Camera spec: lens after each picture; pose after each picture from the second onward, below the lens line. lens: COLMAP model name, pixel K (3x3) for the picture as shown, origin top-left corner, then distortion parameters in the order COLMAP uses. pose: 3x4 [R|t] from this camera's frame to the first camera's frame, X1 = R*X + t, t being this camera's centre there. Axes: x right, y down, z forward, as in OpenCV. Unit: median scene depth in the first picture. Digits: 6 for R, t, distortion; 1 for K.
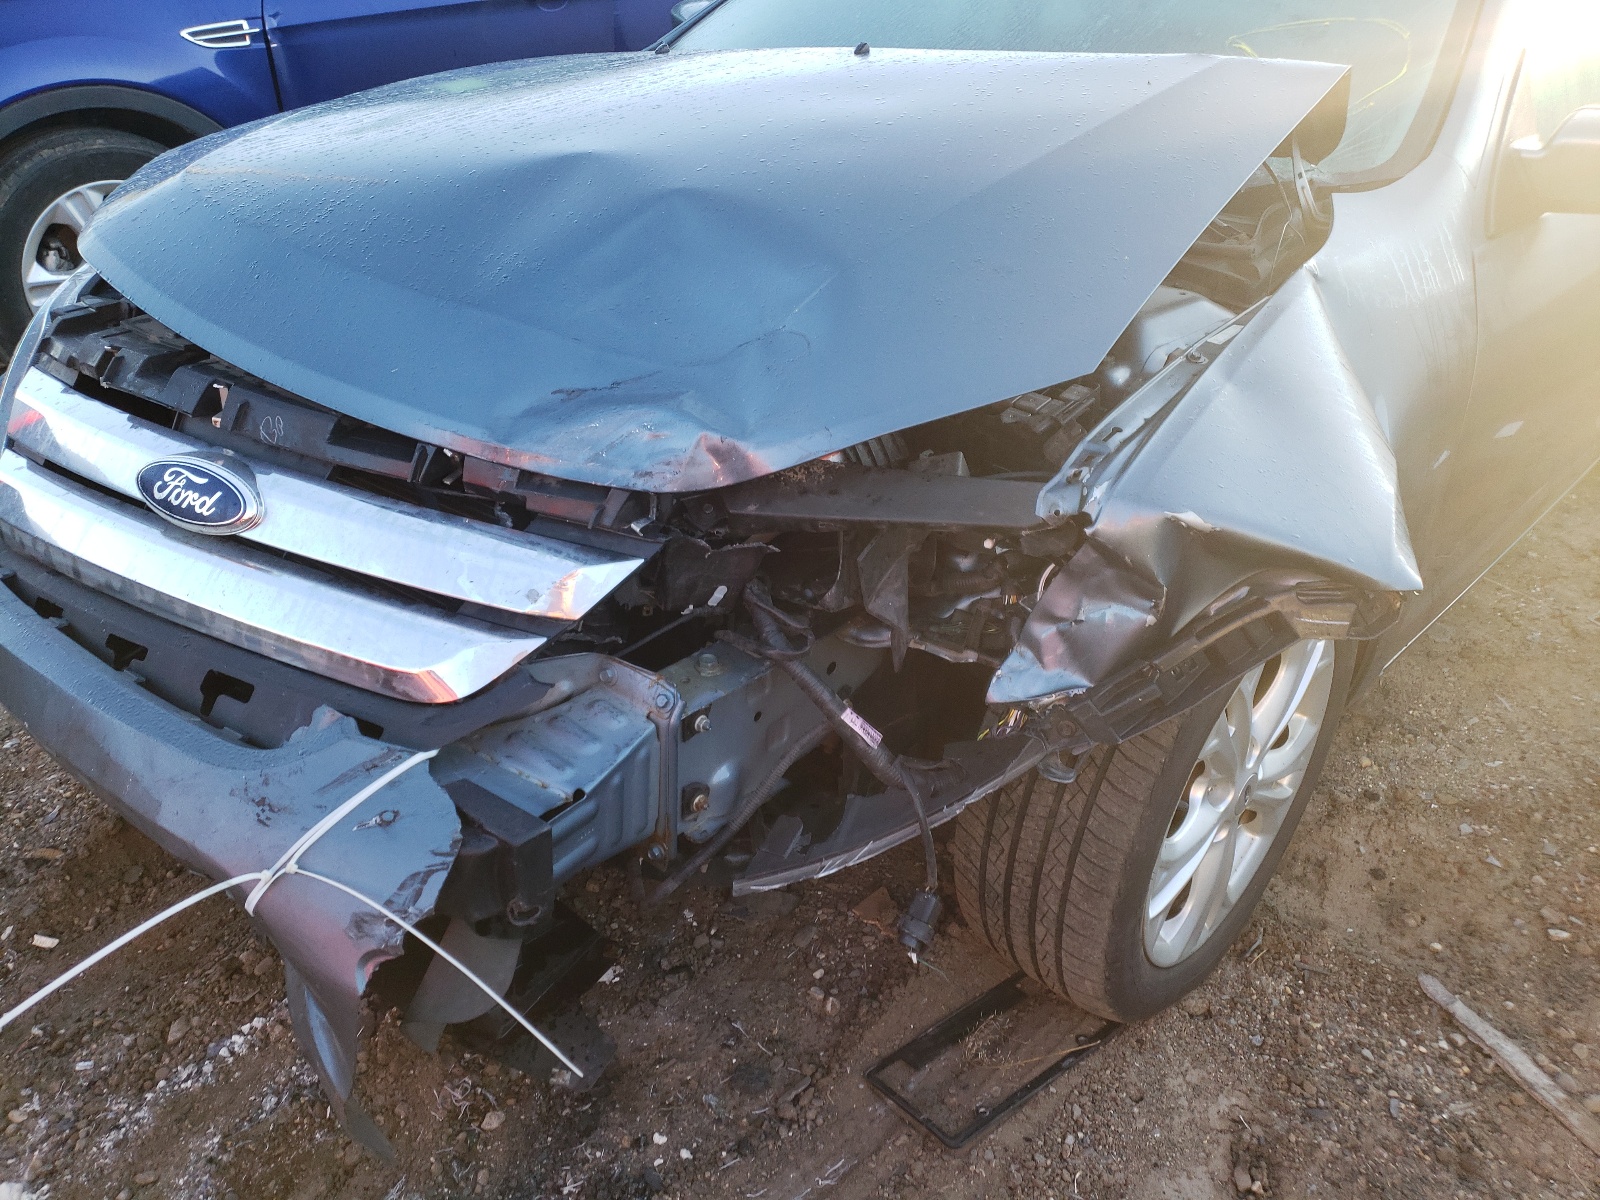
lens RADIAL K [[1218.6, 0, 800.0], [0, 1218.6, 600.0], [0, 0, 1]] dist [0.066295, -0.070294]
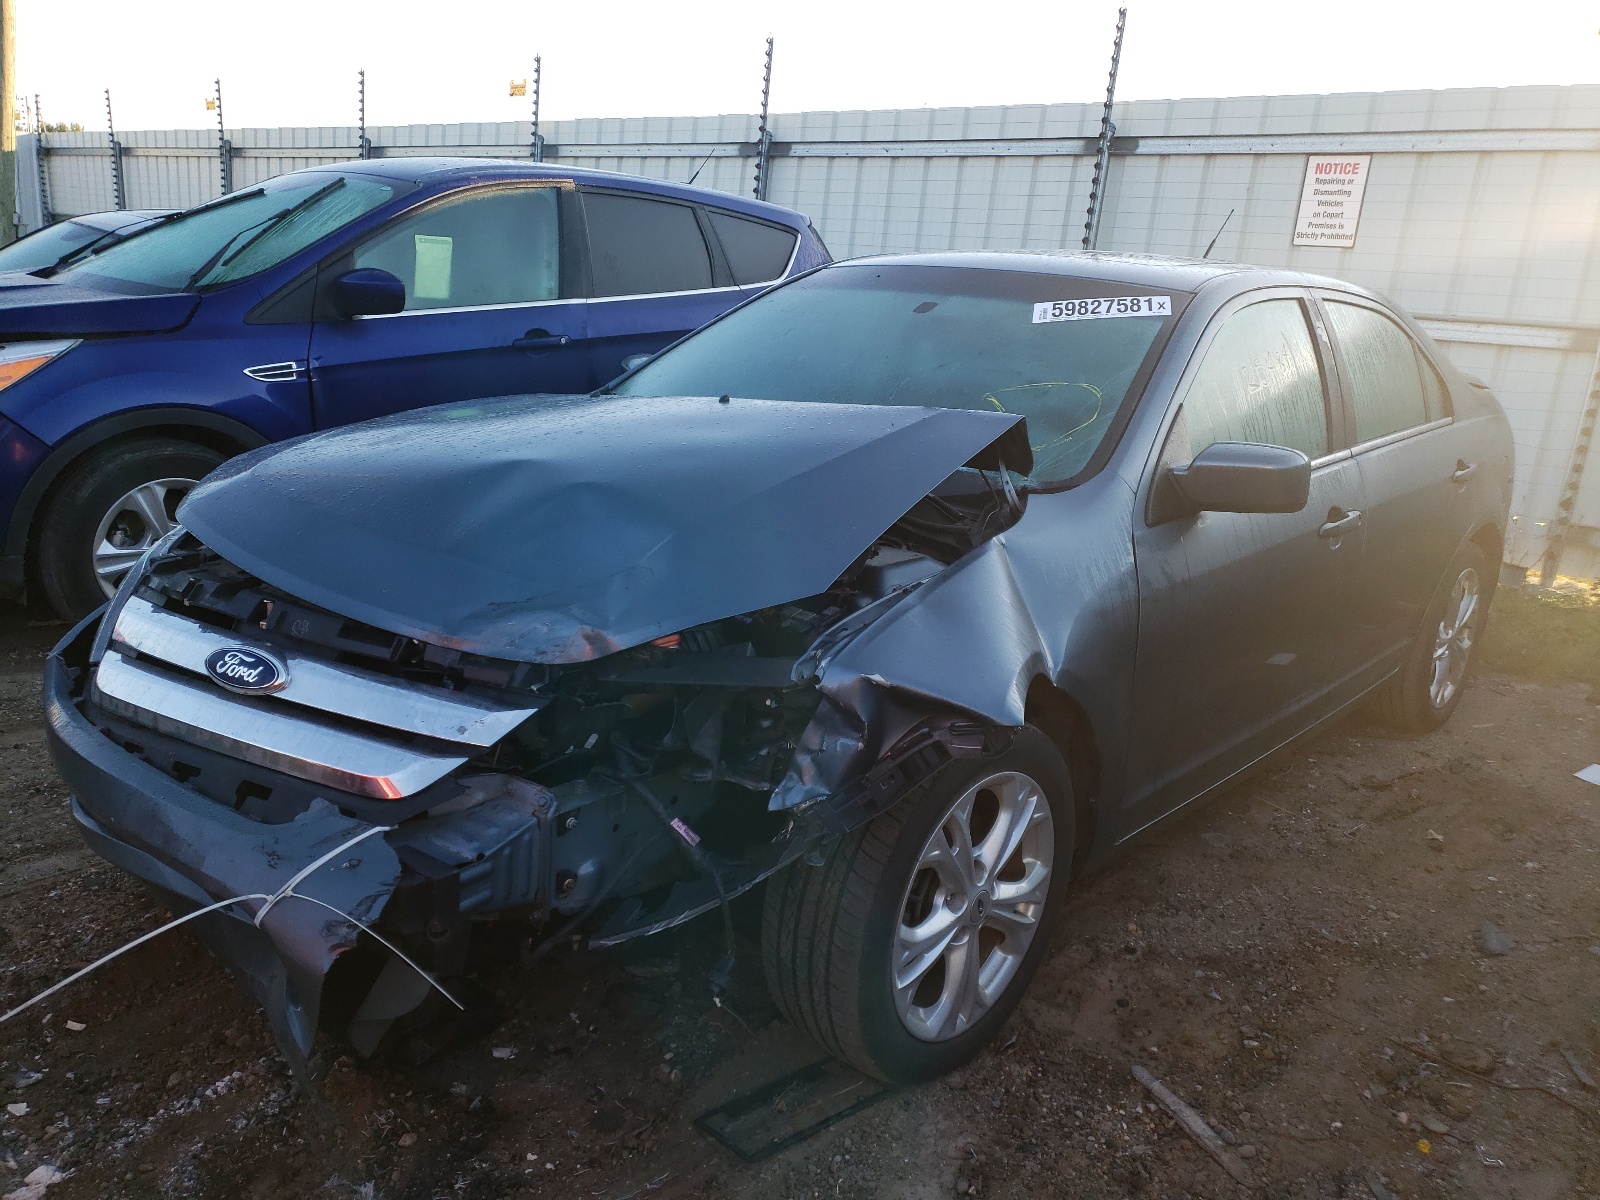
lens RADIAL K [[1237.5, 0, 800.0], [0, 1237.5, 600.0], [0, 0, 1]] dist [0.043483, -0.041424]
pose [[0.999873, 0.013825, 0.007925, 0.158829], [-0.011507, 0.970438, -0.241078, 0.176345], [-0.011024, 0.240956, 0.970473, -0.461668]]
